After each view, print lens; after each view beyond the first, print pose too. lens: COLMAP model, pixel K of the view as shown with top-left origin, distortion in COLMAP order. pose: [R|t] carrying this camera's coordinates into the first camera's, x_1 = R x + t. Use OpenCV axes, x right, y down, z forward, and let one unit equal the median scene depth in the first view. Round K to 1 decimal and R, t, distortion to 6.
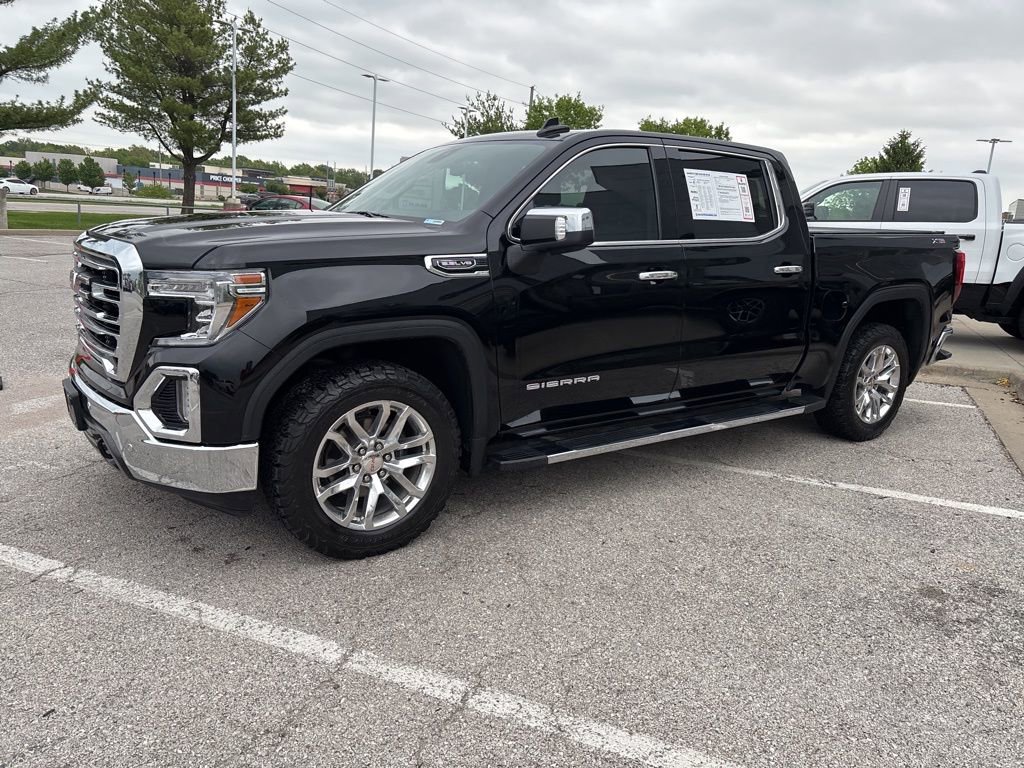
lens RADIAL K [[781.0, 0, 510.2], [0, 781.0, 379.7], [0, 0, 1]] dist [0.041572, -0.048973]
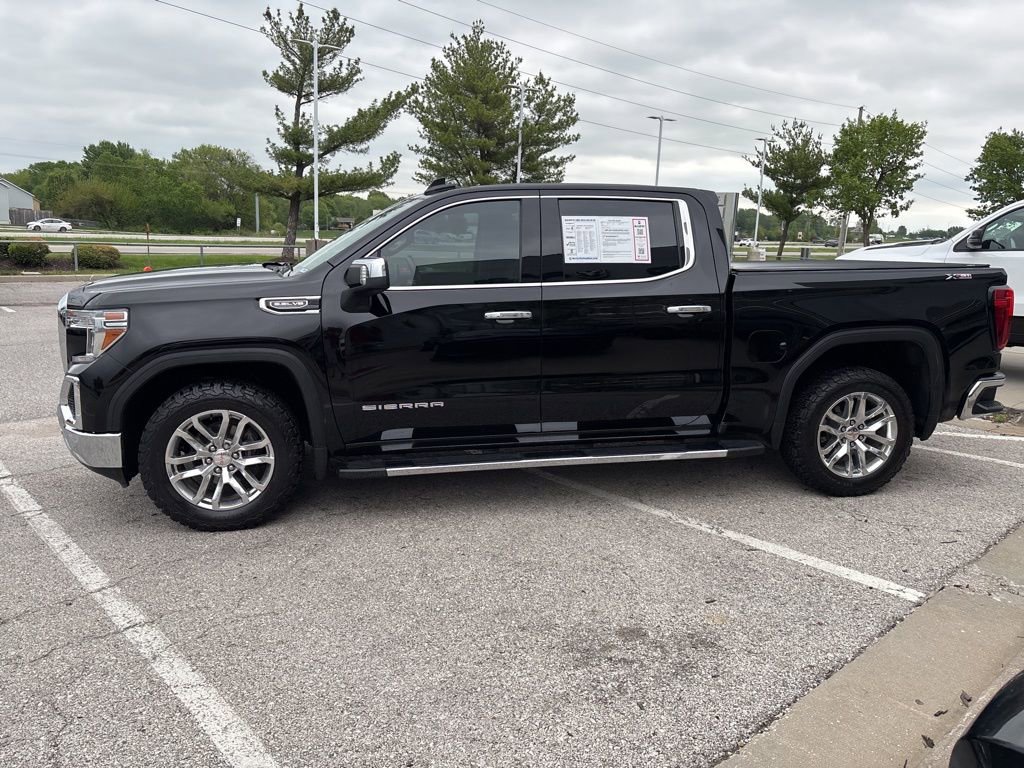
lens RADIAL K [[781.0, 0, 508.1], [0, 781.0, 378.0], [0, 0, 1]] dist [0.041572, -0.048973]
pose [[0.909653, 0.039706, -0.413466, 0.632788], [-0.058195, 0.997785, -0.032213, -0.009212], [0.411271, 0.053364, 0.909949, 0.007522]]
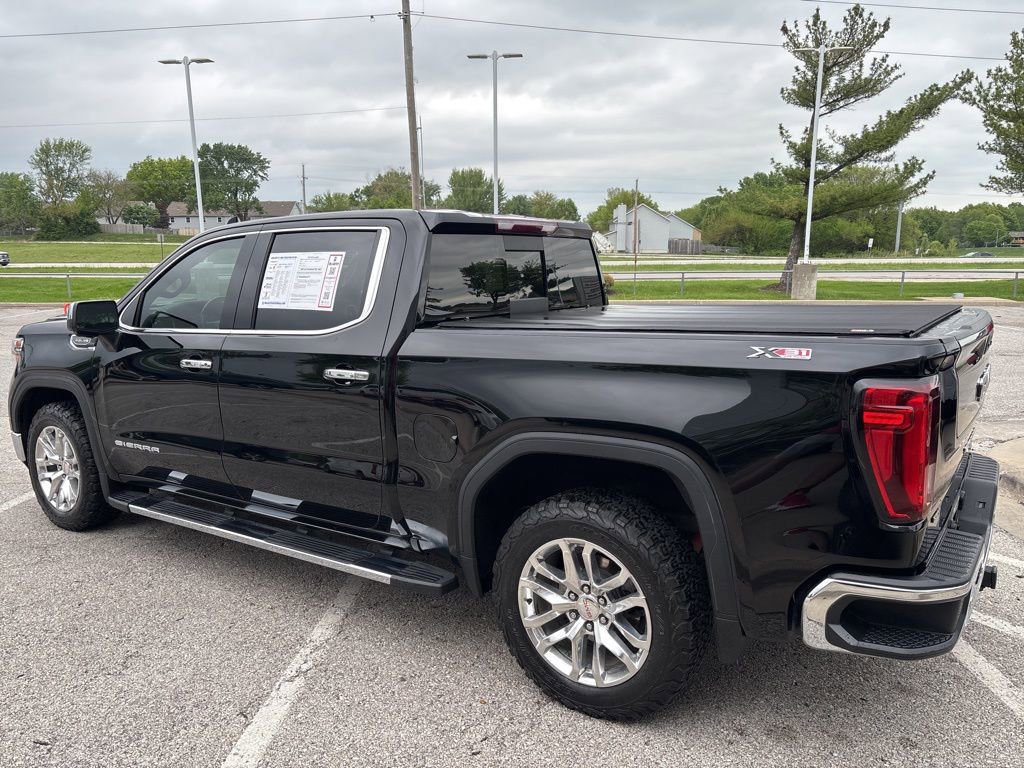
lens RADIAL K [[781.0, 0, 510.2], [0, 781.0, 386.1], [0, 0, 1]] dist [0.041572, -0.048973]
pose [[0.342154, 0.100628, -0.934240, 1.244876], [-0.167888, 0.984797, 0.044587, -0.213099], [0.924524, 0.141592, 0.353846, 0.998760]]
